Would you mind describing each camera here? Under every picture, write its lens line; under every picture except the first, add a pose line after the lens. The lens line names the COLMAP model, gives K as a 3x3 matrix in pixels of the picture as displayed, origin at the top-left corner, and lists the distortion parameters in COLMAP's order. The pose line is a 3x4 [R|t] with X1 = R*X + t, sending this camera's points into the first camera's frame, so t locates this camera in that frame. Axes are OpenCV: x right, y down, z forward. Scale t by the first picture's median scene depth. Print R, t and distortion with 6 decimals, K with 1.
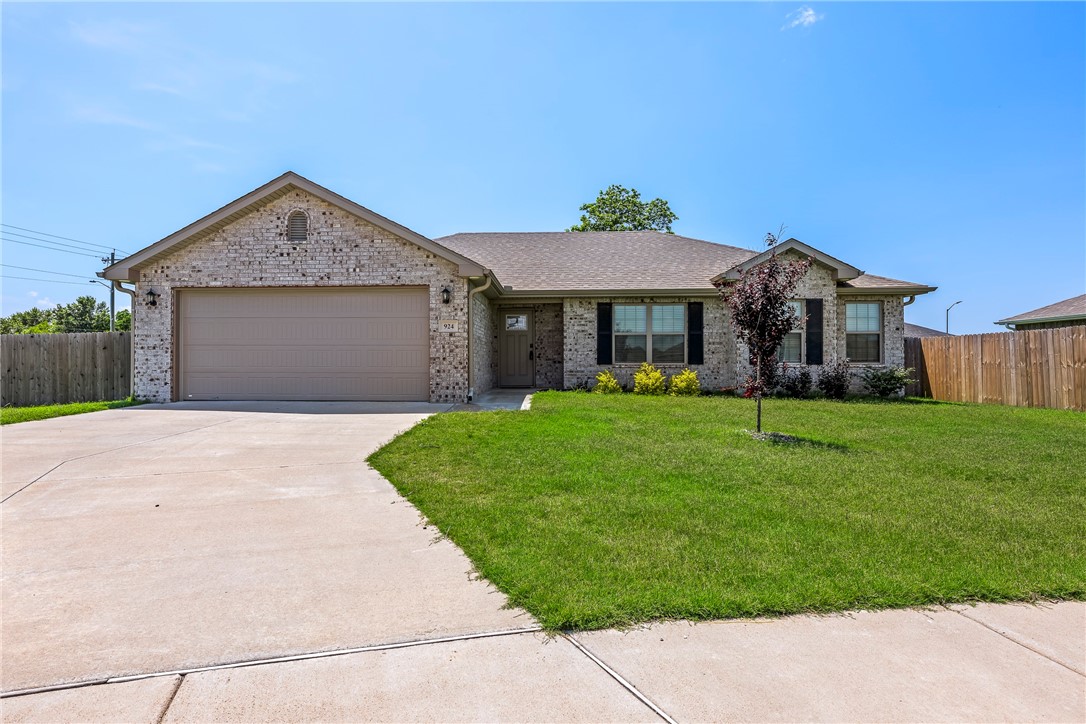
lens RADIAL K [[498.2, 0, 543.8], [0, 498.2, 356.3], [0, 0, 1]] dist [-0.002344, 0.000787]
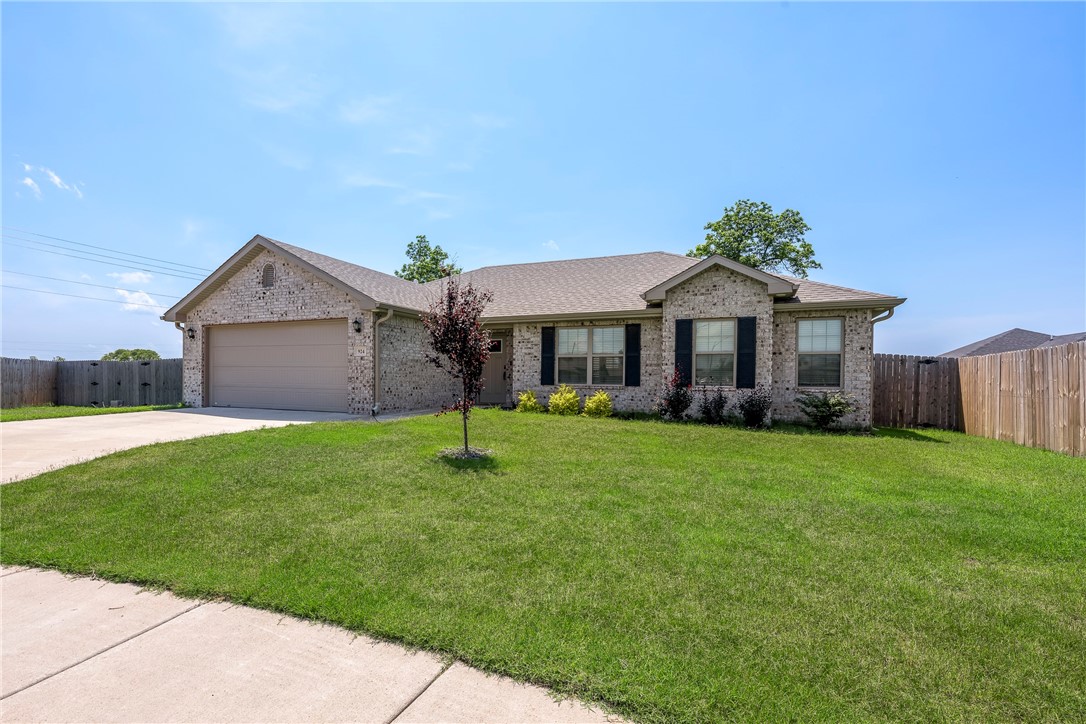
lens RADIAL K [[498.2, 0, 581.9], [0, 498.2, 383.1], [0, 0, 1]] dist [-0.002344, 0.000787]
pose [[0.943667, 0.012433, -0.330664, 0.589960], [-0.007882, 0.999855, 0.015102, -0.004728], [0.330803, -0.011645, 0.943628, 0.027727]]
